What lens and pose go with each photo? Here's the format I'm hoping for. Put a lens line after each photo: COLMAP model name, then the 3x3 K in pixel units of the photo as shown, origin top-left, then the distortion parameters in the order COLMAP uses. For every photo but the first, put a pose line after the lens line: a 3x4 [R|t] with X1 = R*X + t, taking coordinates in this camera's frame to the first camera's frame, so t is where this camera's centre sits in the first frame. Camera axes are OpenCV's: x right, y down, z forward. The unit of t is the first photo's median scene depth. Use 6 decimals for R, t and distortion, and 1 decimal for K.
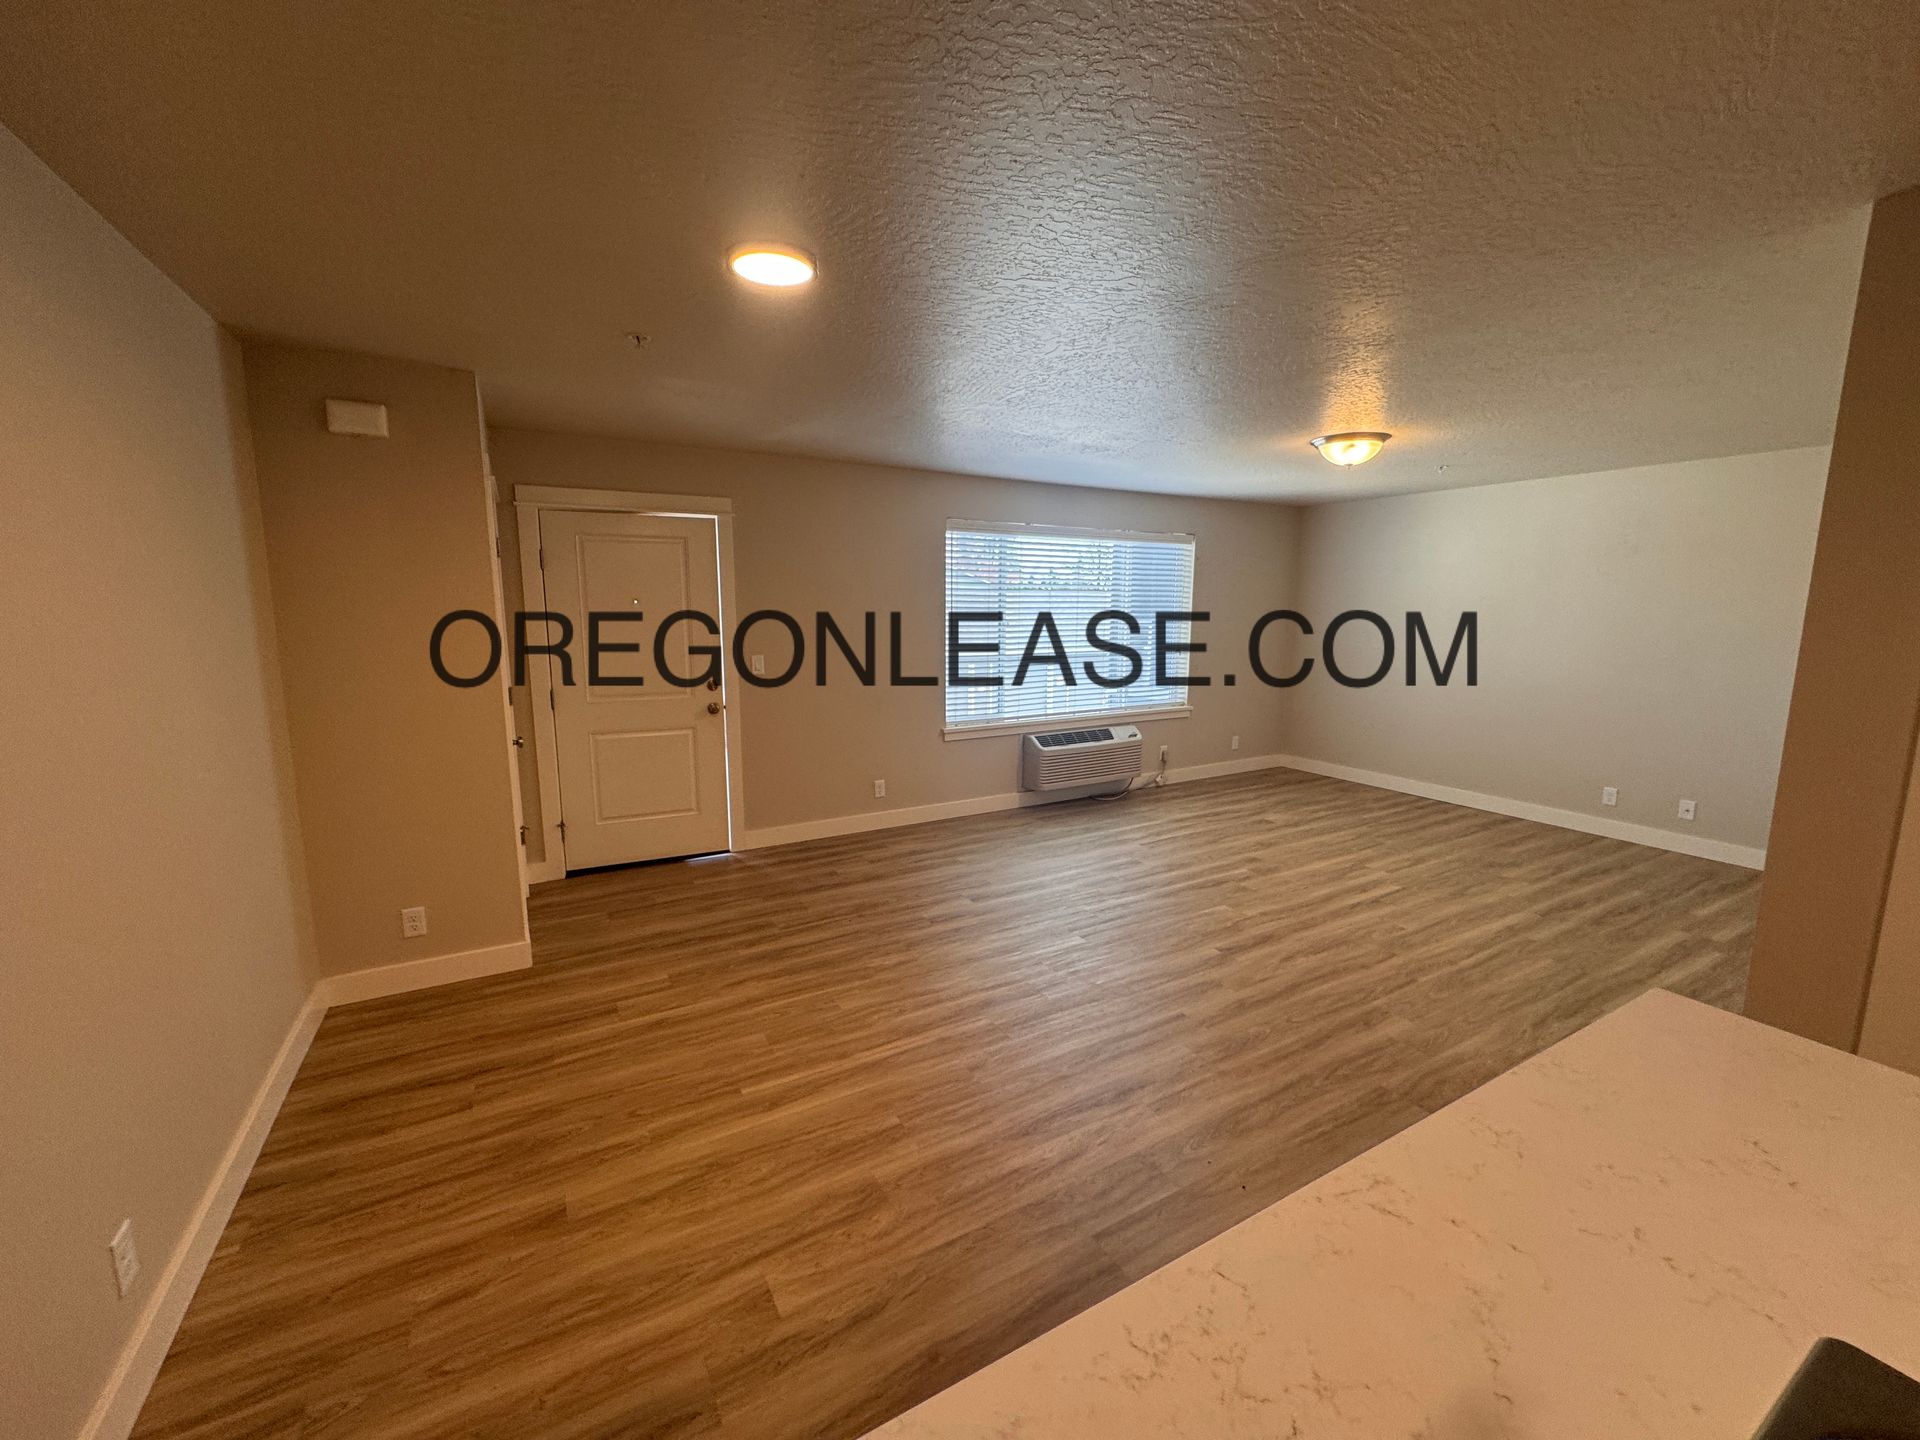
lens RADIAL K [[772.4, 0, 960.0], [0, 772.4, 720.0], [0, 0, 1]] dist [-0.001132, -0.000057]
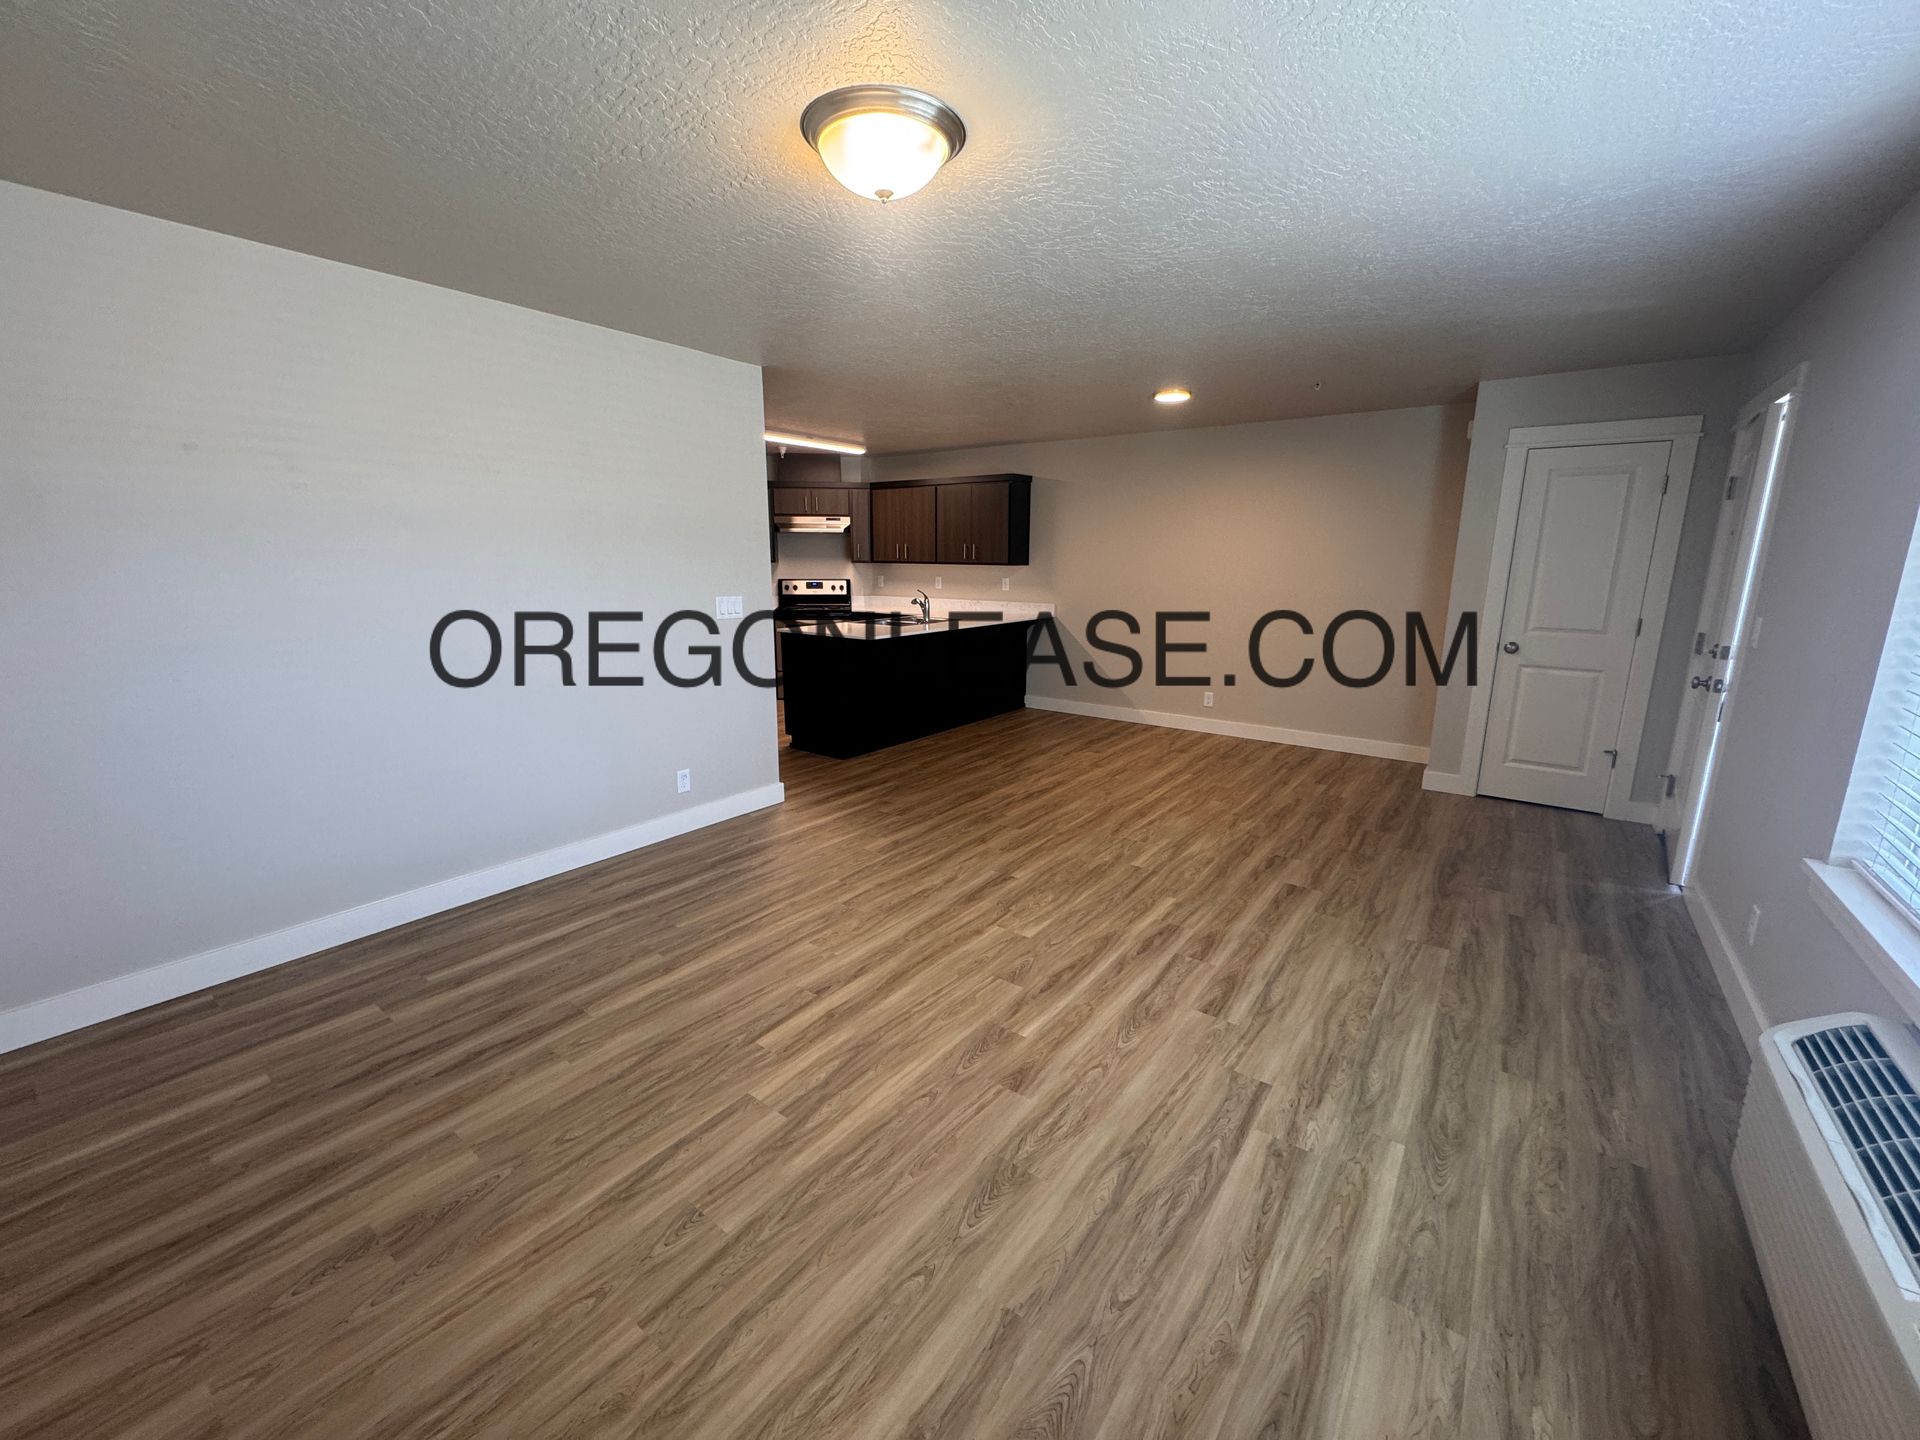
lens RADIAL K [[772.4, 0, 960.0], [0, 772.4, 720.0], [0, 0, 1]] dist [-0.001132, -0.000057]
pose [[-0.917686, 0.076769, -0.389819, 0.671492], [-0.067522, 0.936747, 0.343433, -0.204518], [0.391527, 0.341485, -0.854456, 1.525857]]
